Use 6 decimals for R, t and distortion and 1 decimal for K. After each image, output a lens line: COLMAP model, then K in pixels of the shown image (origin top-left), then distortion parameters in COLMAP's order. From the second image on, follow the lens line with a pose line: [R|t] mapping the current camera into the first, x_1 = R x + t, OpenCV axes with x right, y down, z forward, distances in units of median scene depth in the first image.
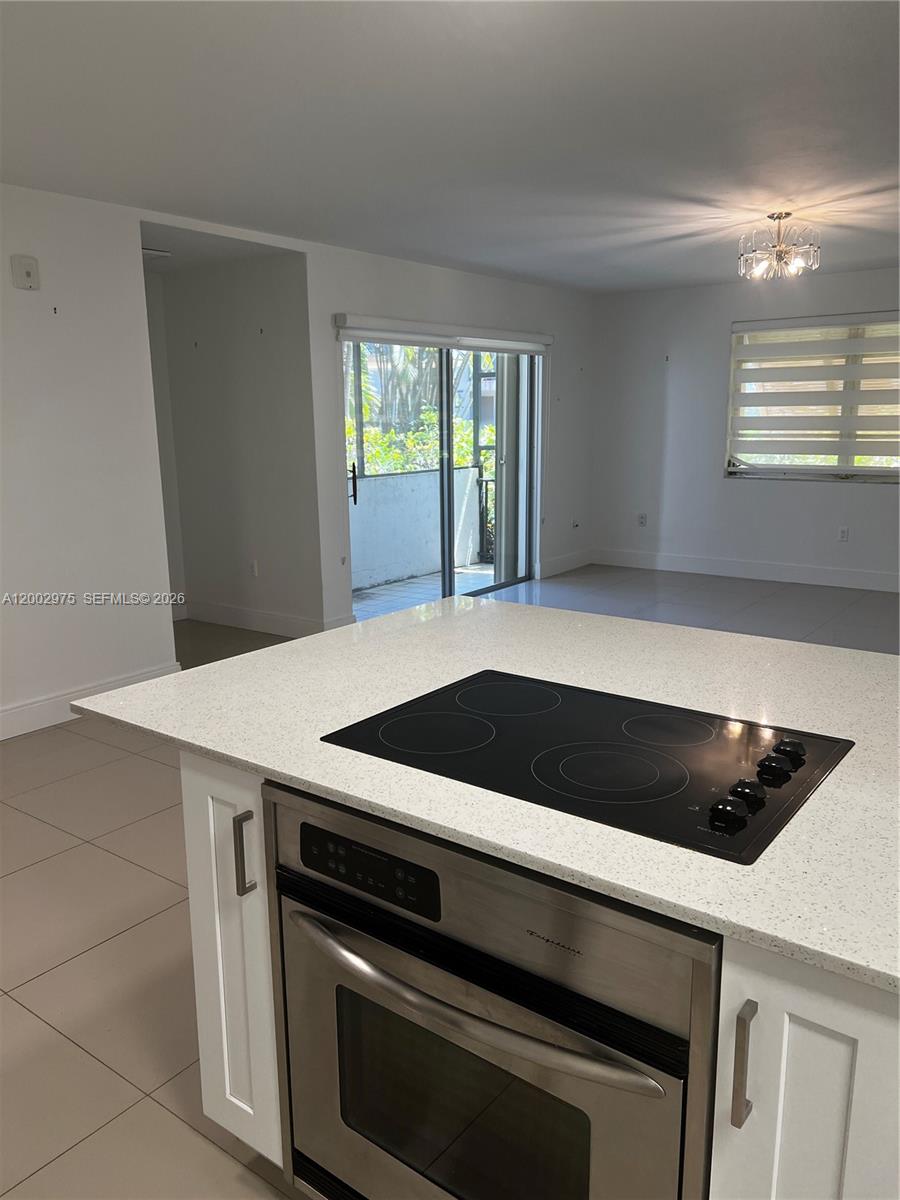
lens RADIAL K [[909.1, 0, 453.6], [0, 909.1, 596.3], [0, 0, 1]] dist [0.038853, -0.050882]
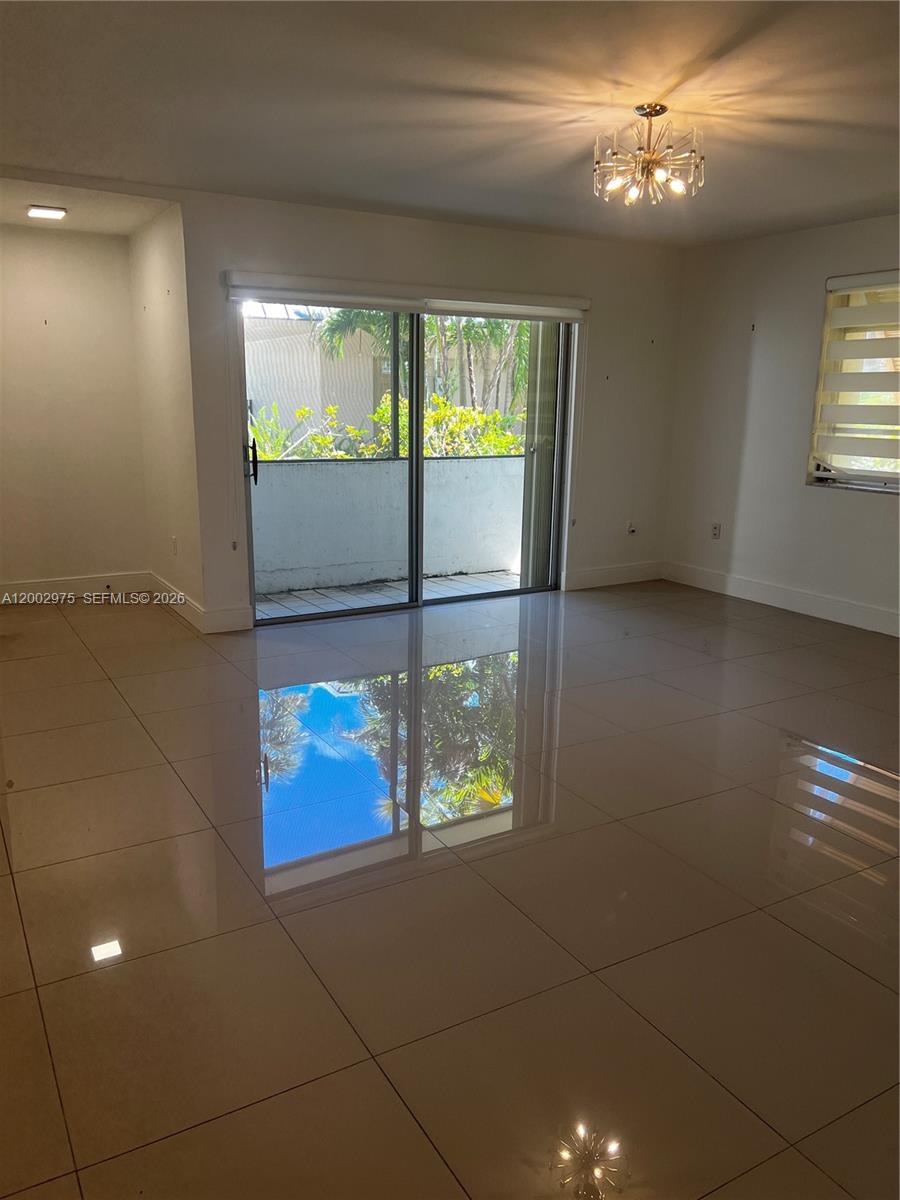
lens RADIAL K [[909.1, 0, 445.0], [0, 909.1, 627.9], [0, 0, 1]] dist [0.038853, -0.050882]
pose [[0.916286, 0.123407, -0.381040, 0.387177], [-0.105633, 0.992125, 0.067303, -0.035504], [0.386345, -0.021418, 0.922106, 0.202473]]
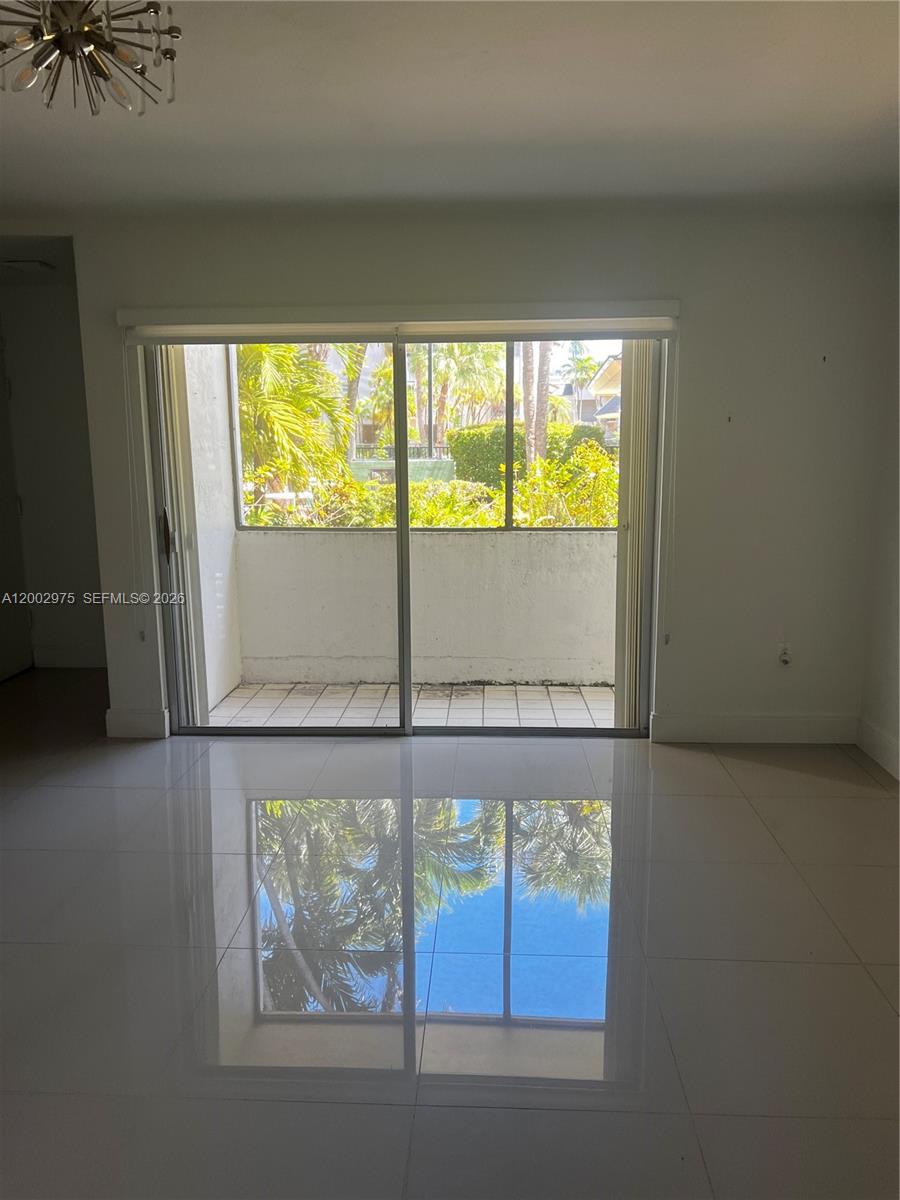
lens RADIAL K [[909.1, 0, 441.3], [0, 909.1, 597.0], [0, 0, 1]] dist [0.038853, -0.050882]
pose [[0.540413, 0.154606, -0.827073, 0.570227], [-0.168464, 0.982951, 0.073670, -0.149538], [0.824362, 0.099519, 0.557245, 0.689572]]
